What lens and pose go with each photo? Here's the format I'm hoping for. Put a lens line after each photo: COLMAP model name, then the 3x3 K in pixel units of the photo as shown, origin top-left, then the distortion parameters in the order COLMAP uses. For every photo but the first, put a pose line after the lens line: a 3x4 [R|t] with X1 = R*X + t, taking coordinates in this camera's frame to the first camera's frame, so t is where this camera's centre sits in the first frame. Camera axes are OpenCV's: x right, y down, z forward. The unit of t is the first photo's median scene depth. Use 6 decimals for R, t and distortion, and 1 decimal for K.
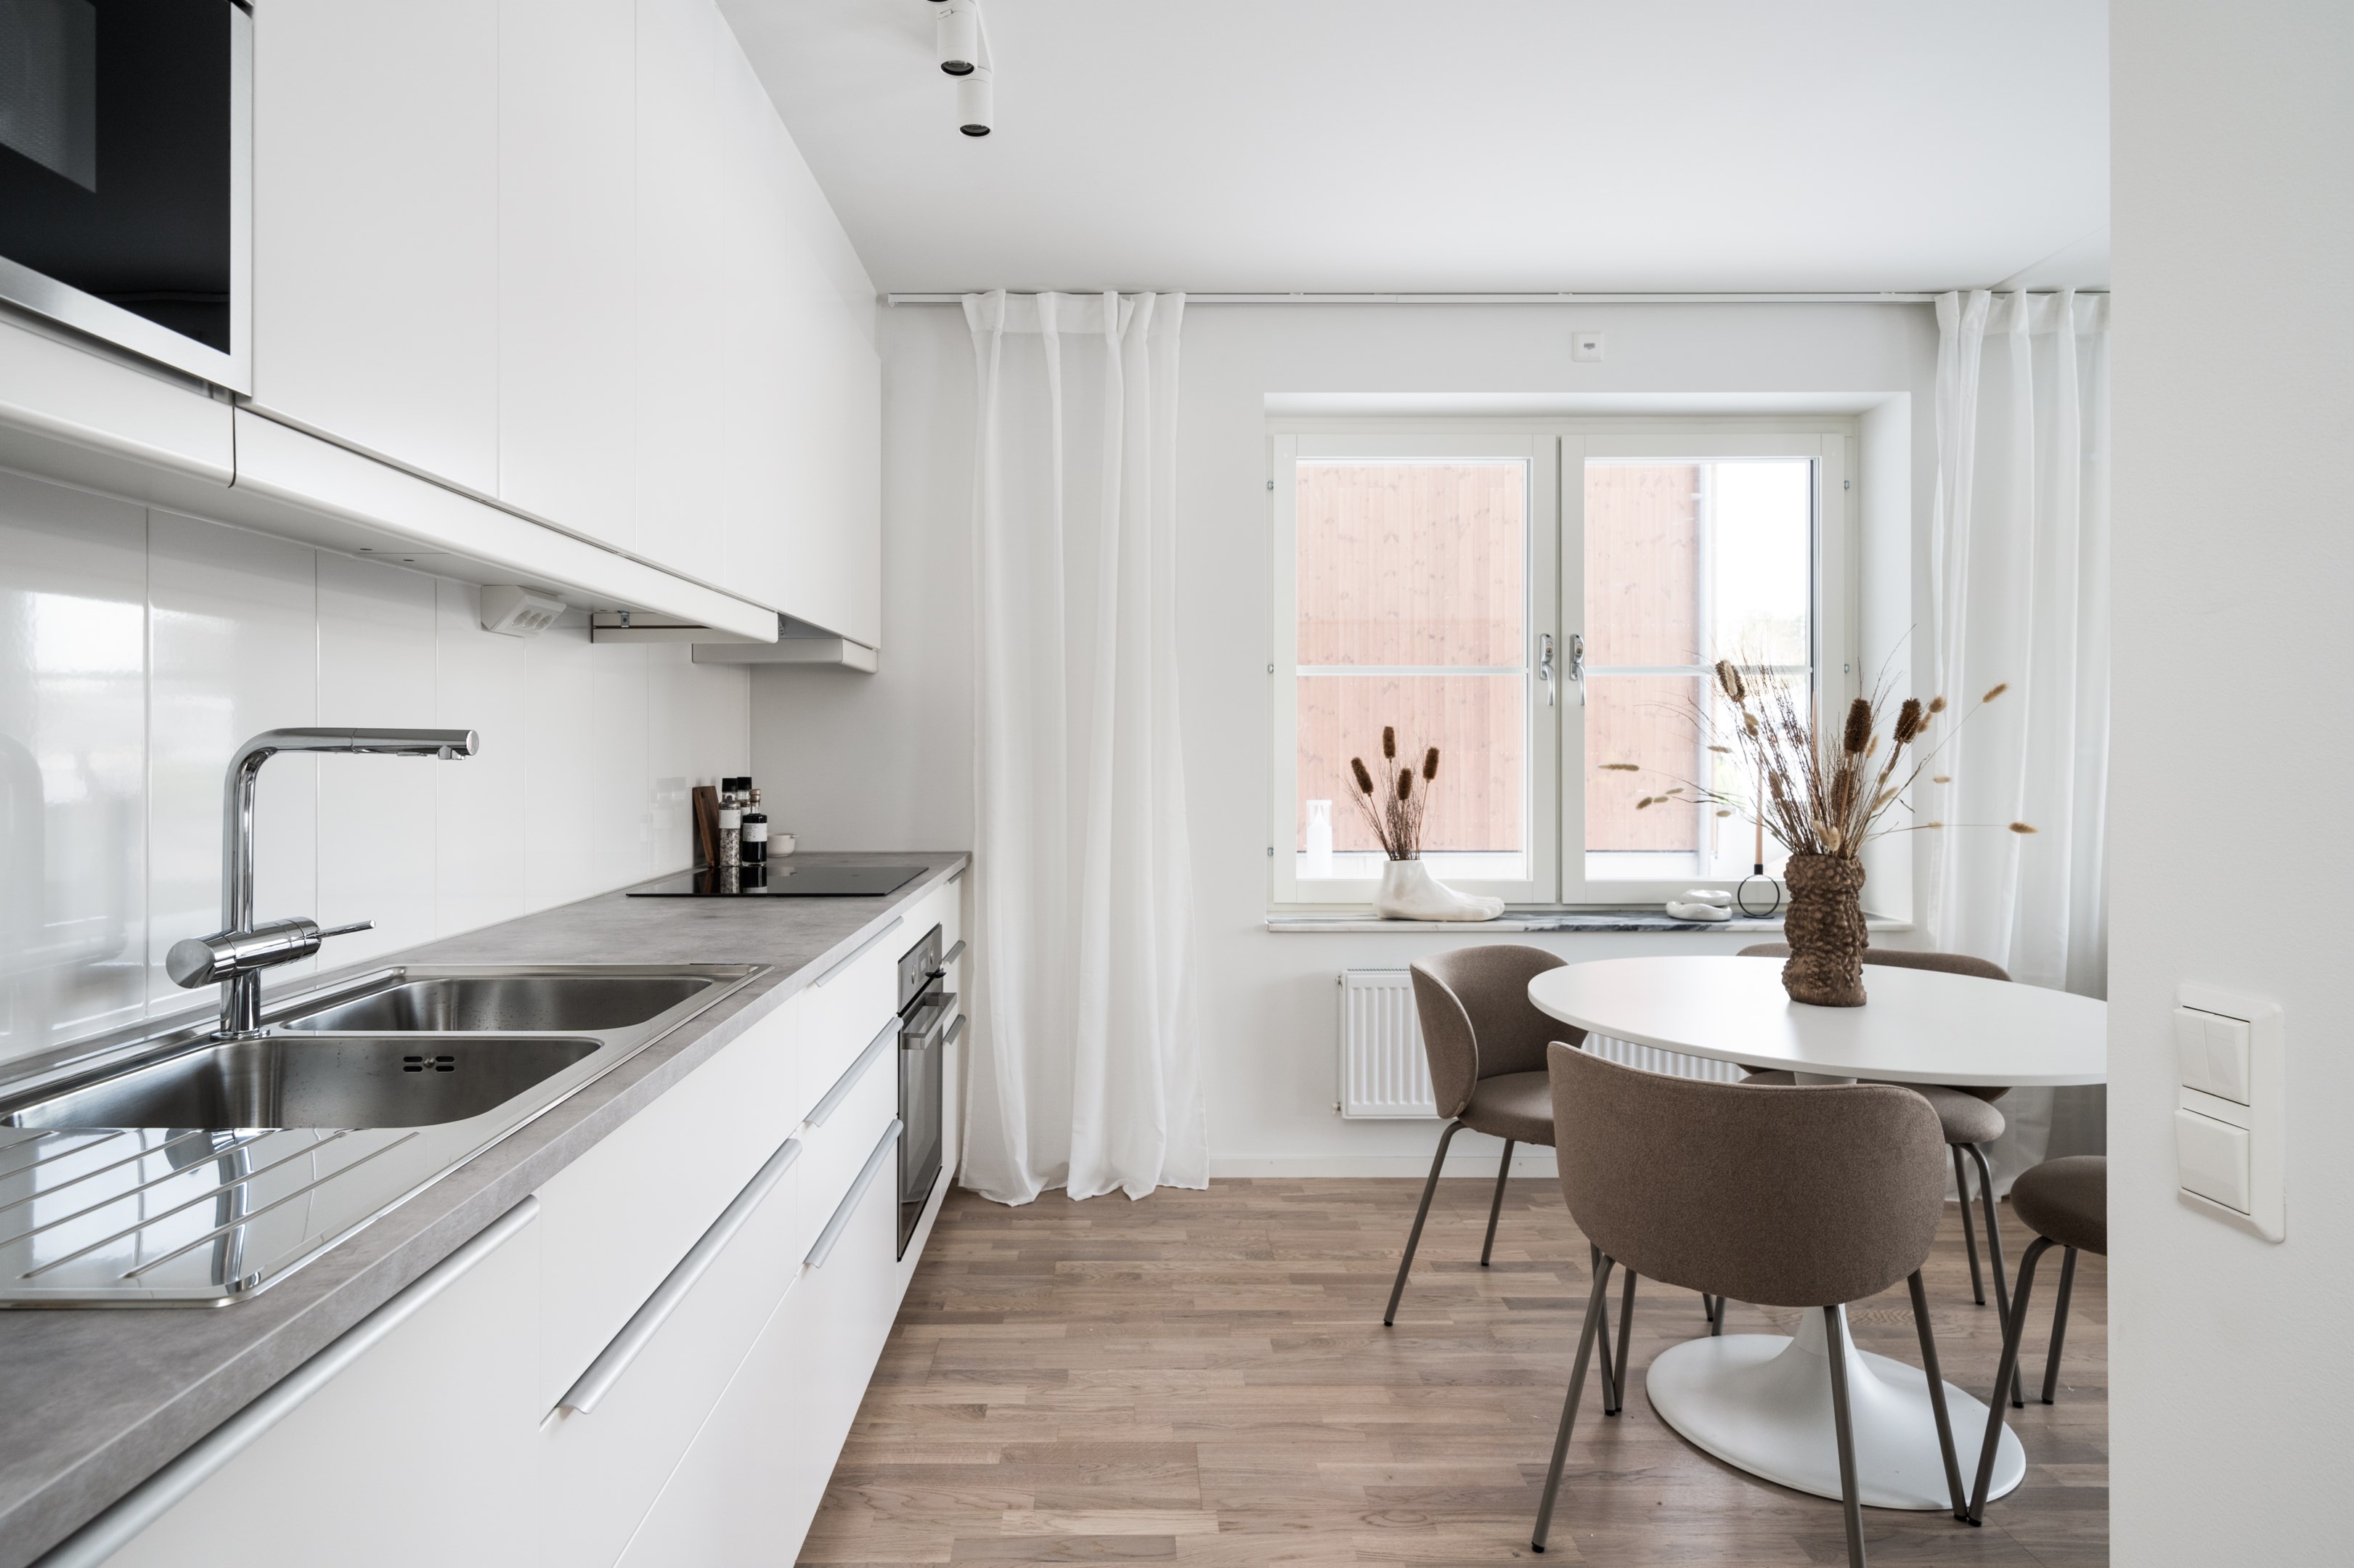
lens RADIAL K [[1342.2, 0, 1145.3], [0, 1342.2, 745.3], [0, 0, 1]] dist [-0.001403, -0.000974]
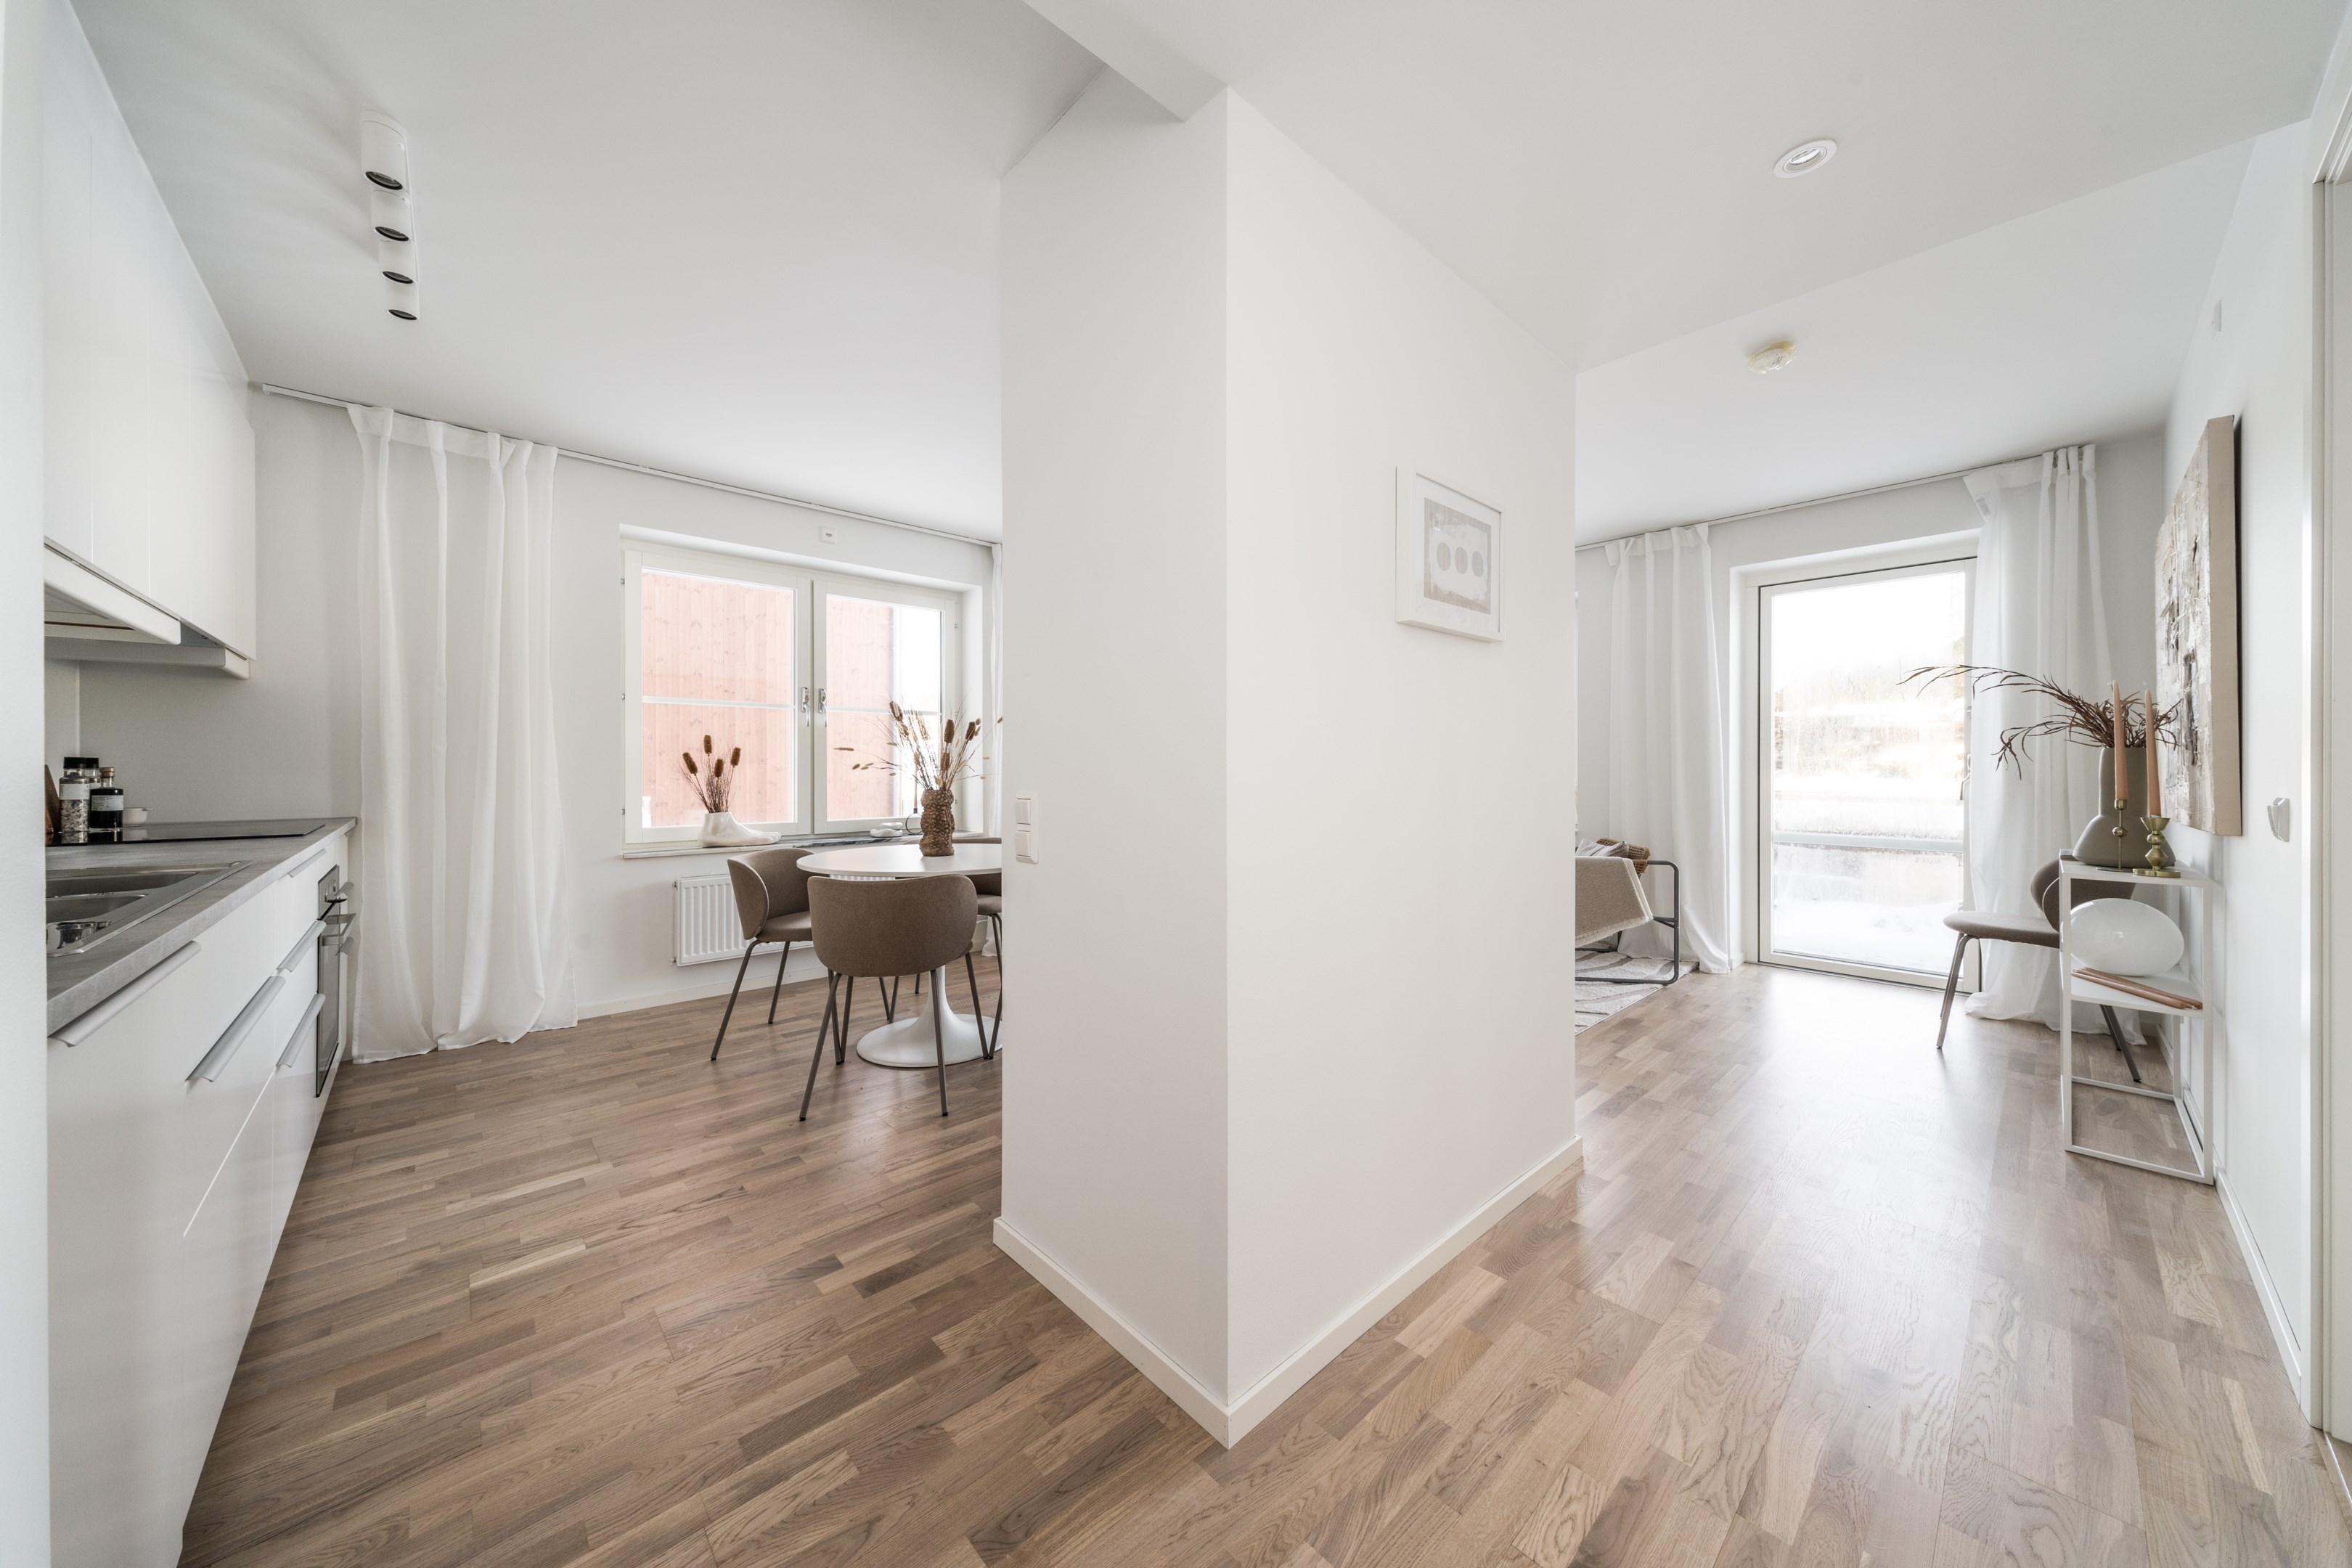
lens RADIAL K [[833.3, 0, 1176.0], [0, 833.3, 784.0], [0, 0, 1]] dist [0.011264, -0.000153]
pose [[0.757434, -0.002988, 0.652905, -0.073286], [-0.005256, 0.999929, 0.010674, 0.040496], [-0.652891, -0.011516, 0.757364, -0.229226]]
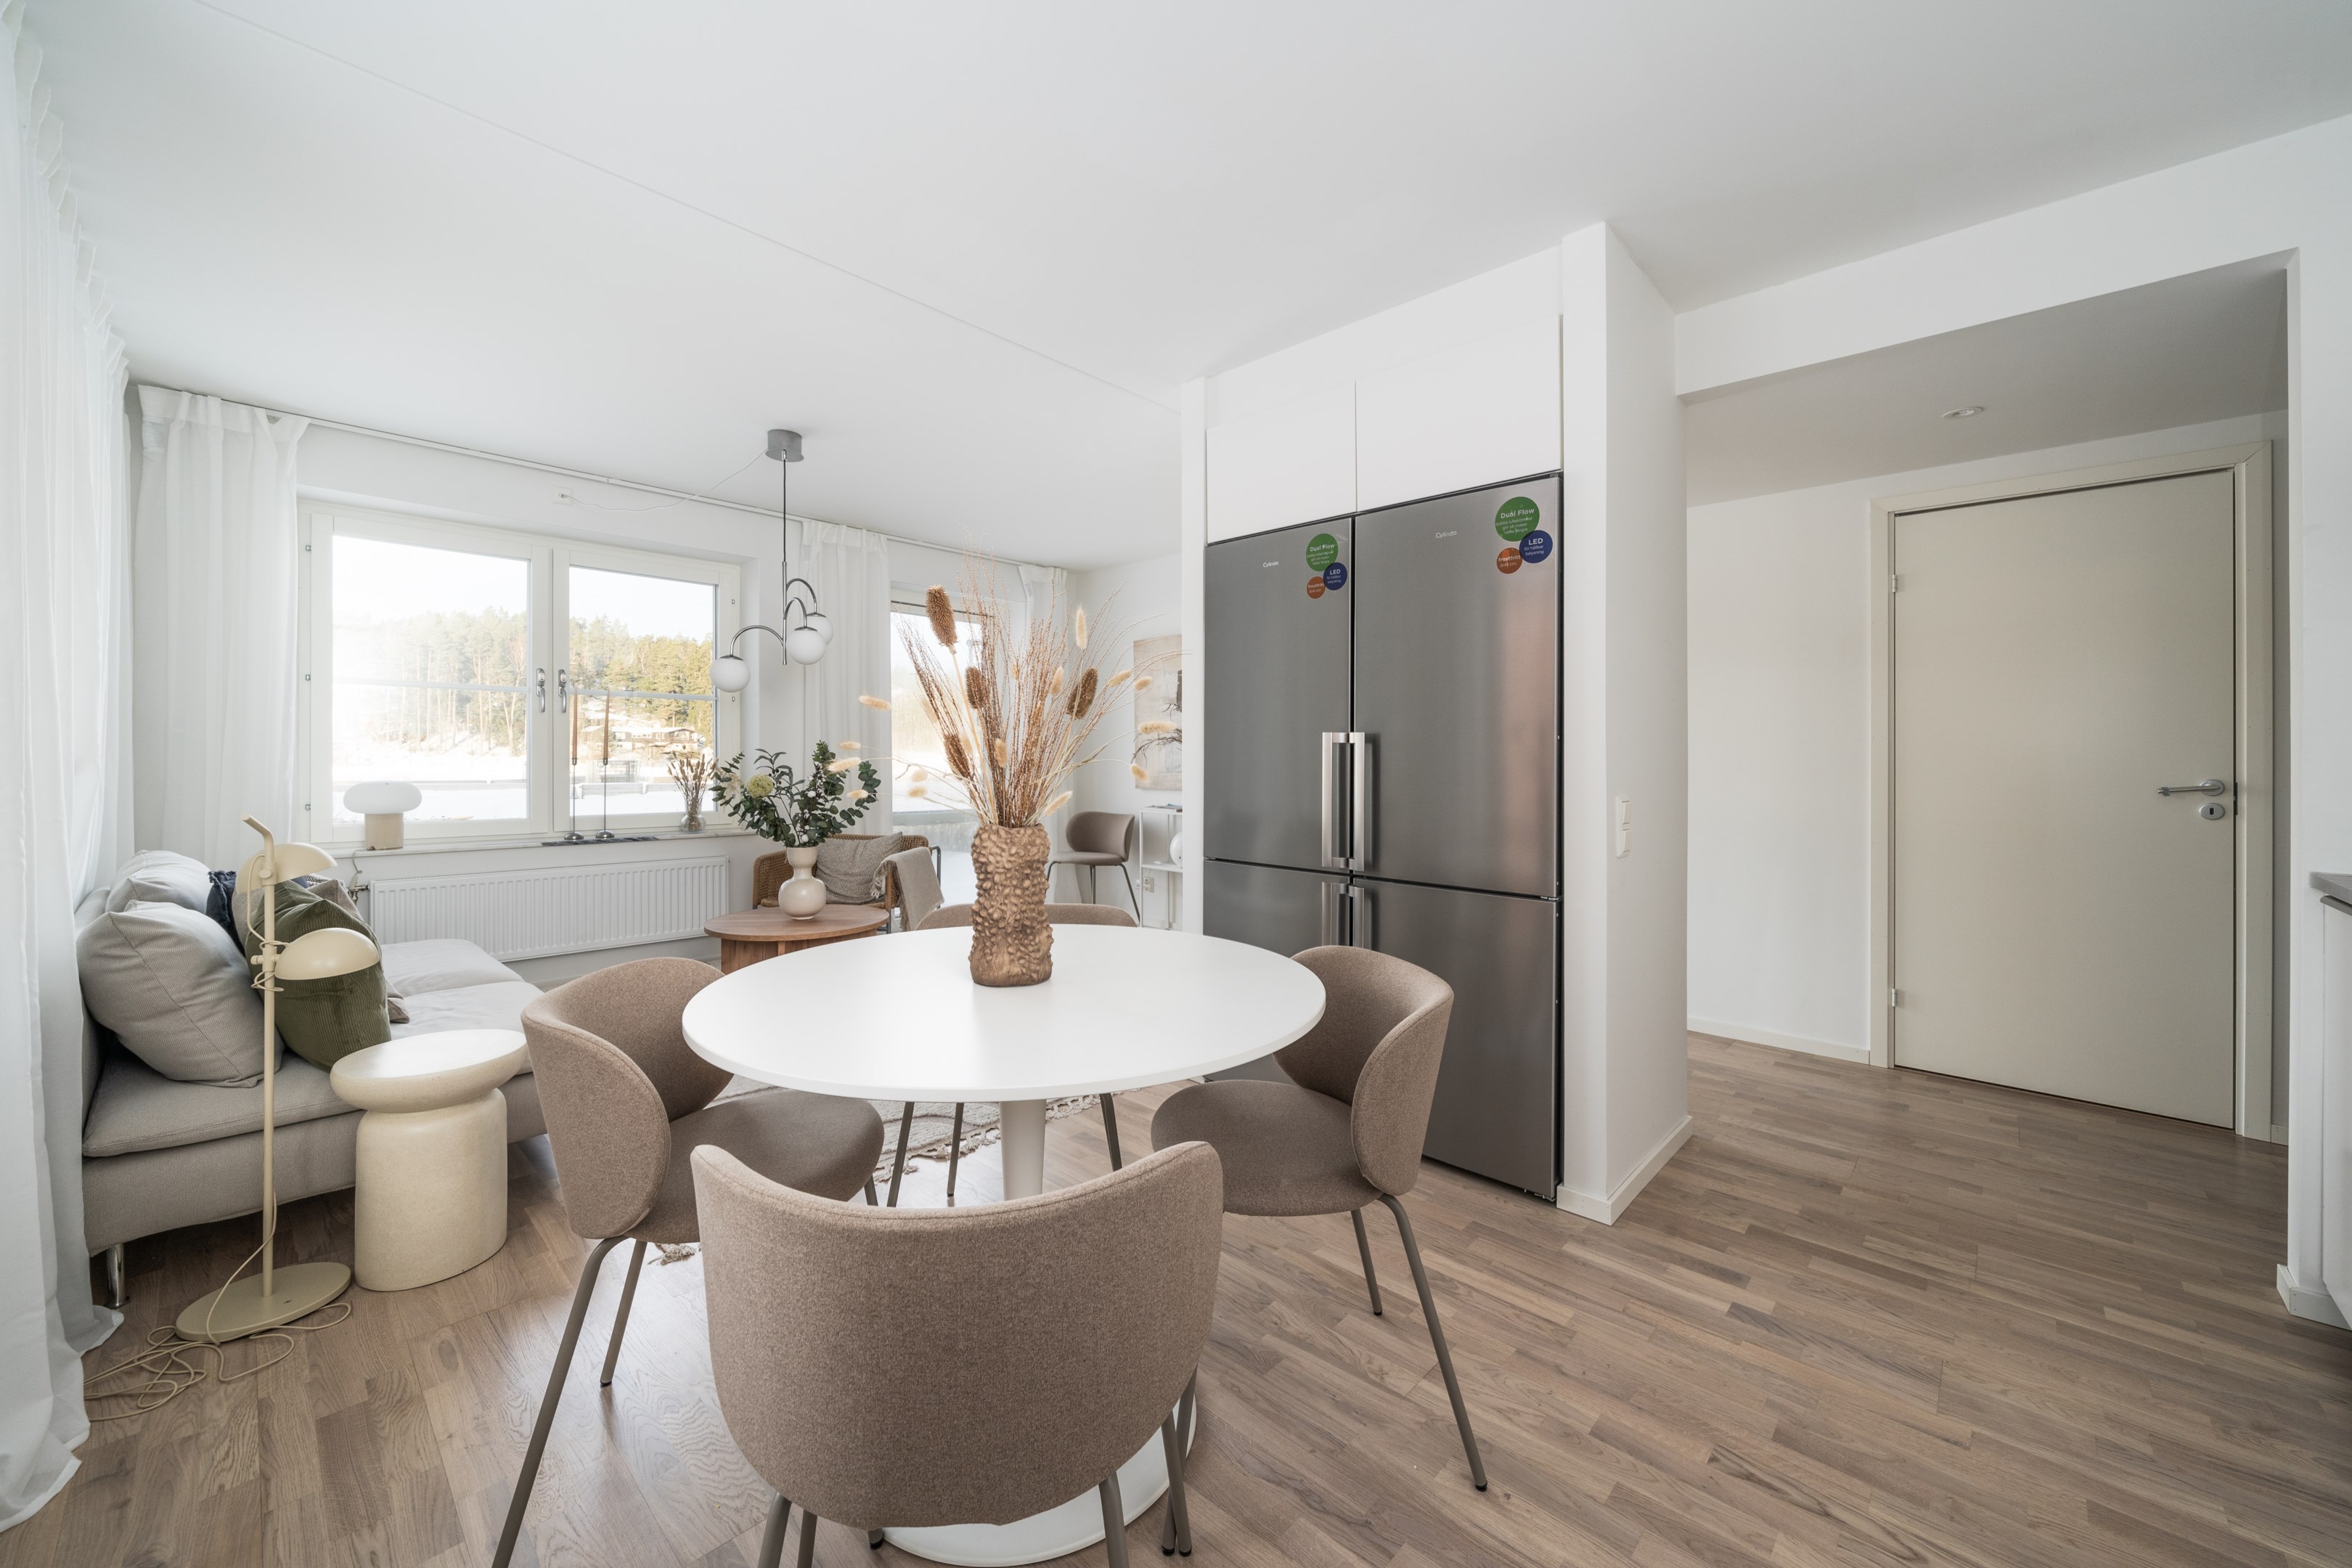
lens RADIAL K [[920.8, 0, 1171.1], [0, 920.8, 761.5], [0, 0, 1]] dist [0.000244, 0.000073]
pose [[-0.732213, -0.003962, 0.681065, -0.013284], [-0.005861, 0.999983, -0.000484, 0.027286], [-0.681051, -0.004346, -0.732223, 1.020825]]
